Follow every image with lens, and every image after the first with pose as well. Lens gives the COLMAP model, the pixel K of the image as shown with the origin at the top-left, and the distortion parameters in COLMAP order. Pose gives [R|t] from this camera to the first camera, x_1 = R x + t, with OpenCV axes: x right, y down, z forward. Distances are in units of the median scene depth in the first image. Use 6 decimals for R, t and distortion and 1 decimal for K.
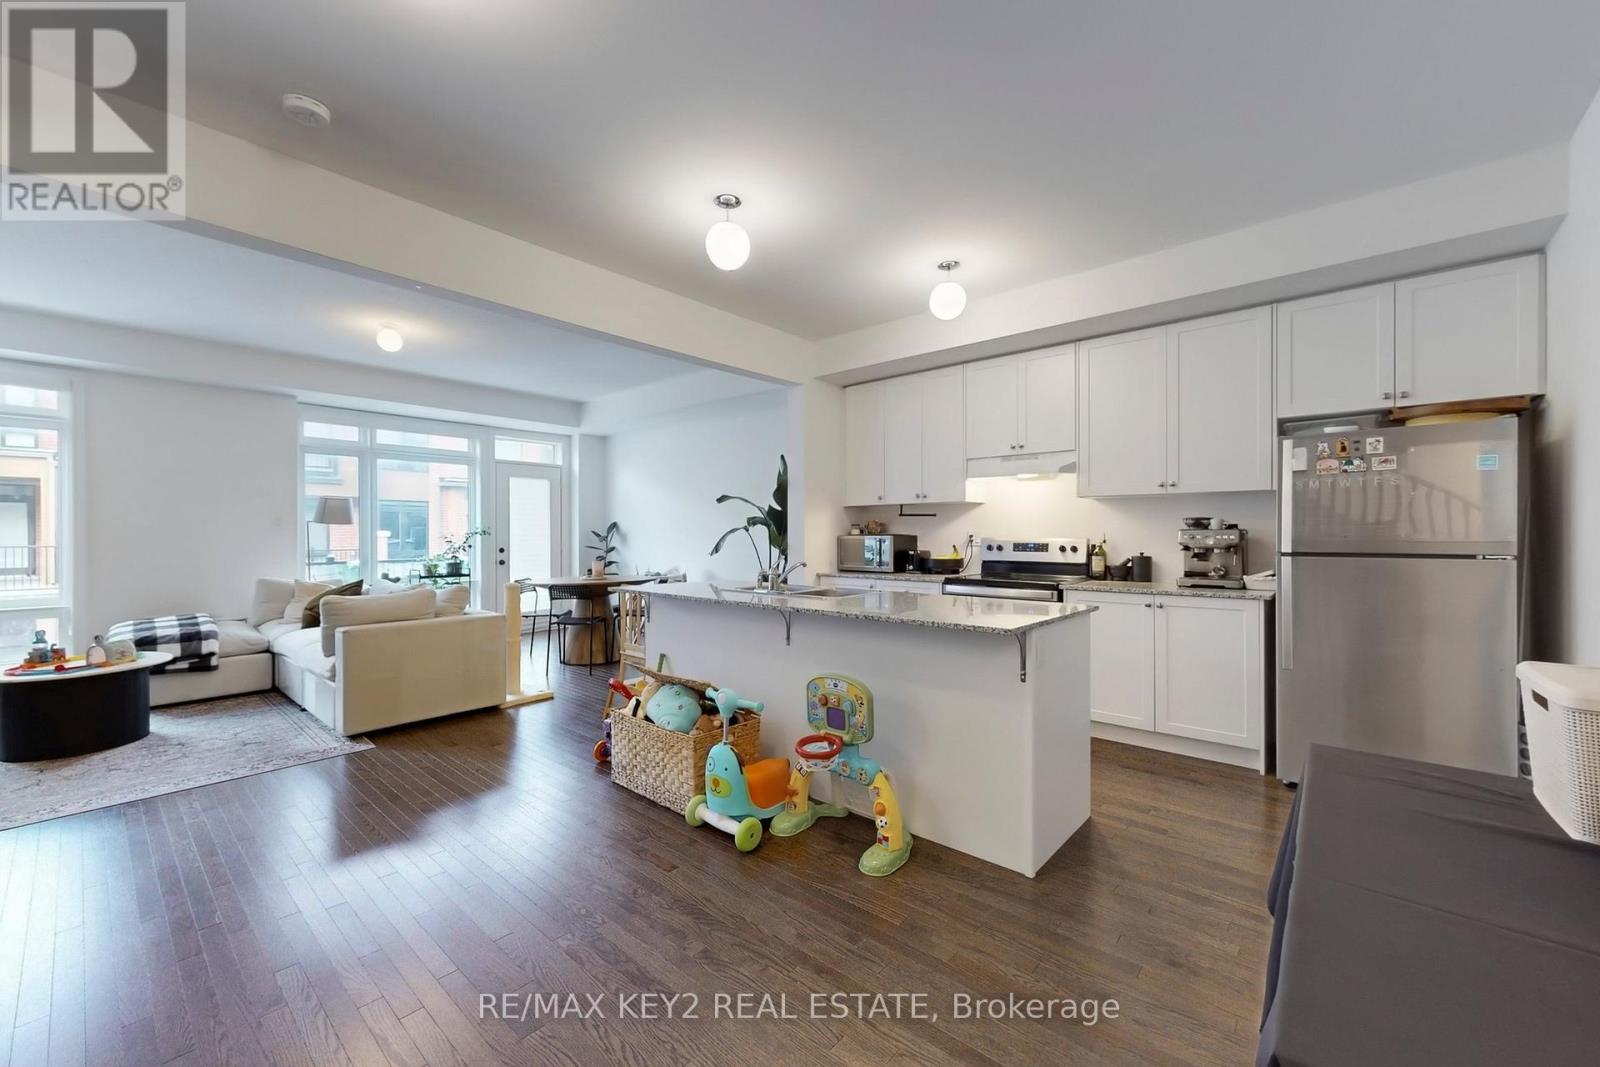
lens RADIAL K [[631.9, 0, 793.8], [0, 631.9, 535.0], [0, 0, 1]] dist [0.000501, -0.000404]
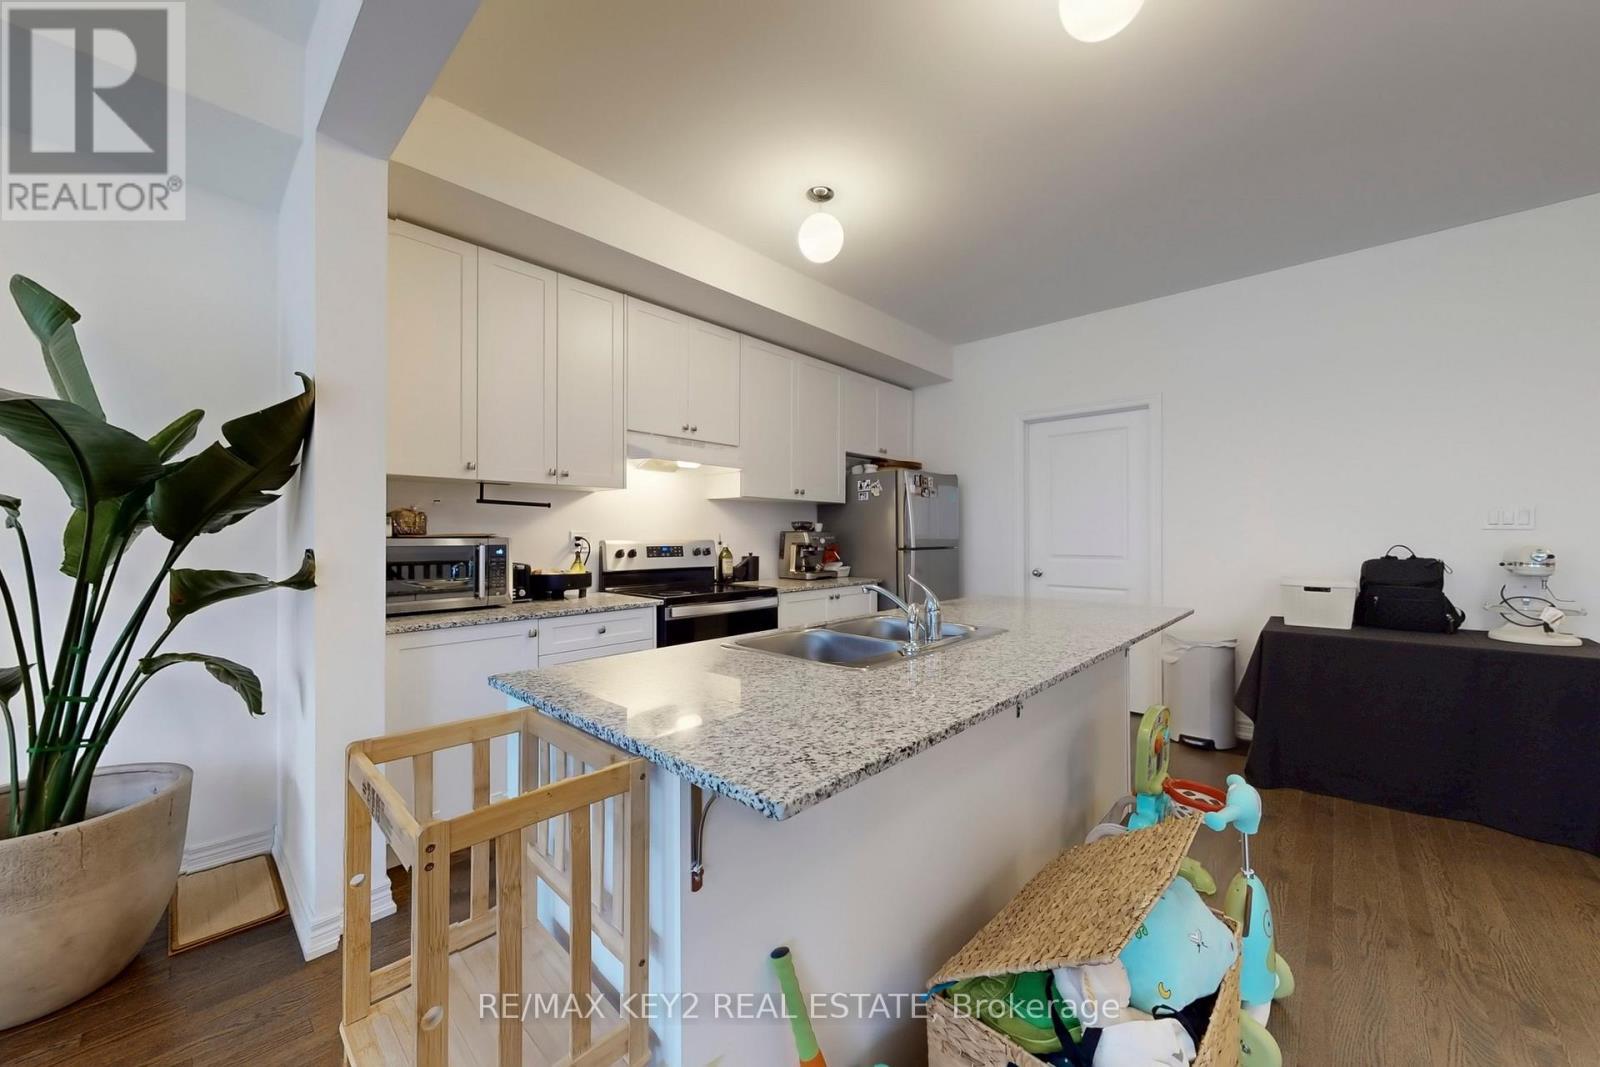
lens RADIAL K [[586.7, 0, 797.6], [0, 586.7, 536.6], [0, 0, 1]] dist [0.001086, -0.000939]
pose [[0.029554, 0.000132, 0.999563, -0.397959], [0.003574, 0.999994, -0.000237, 0.000747], [-0.999557, 0.003579, 0.029554, 0.826662]]
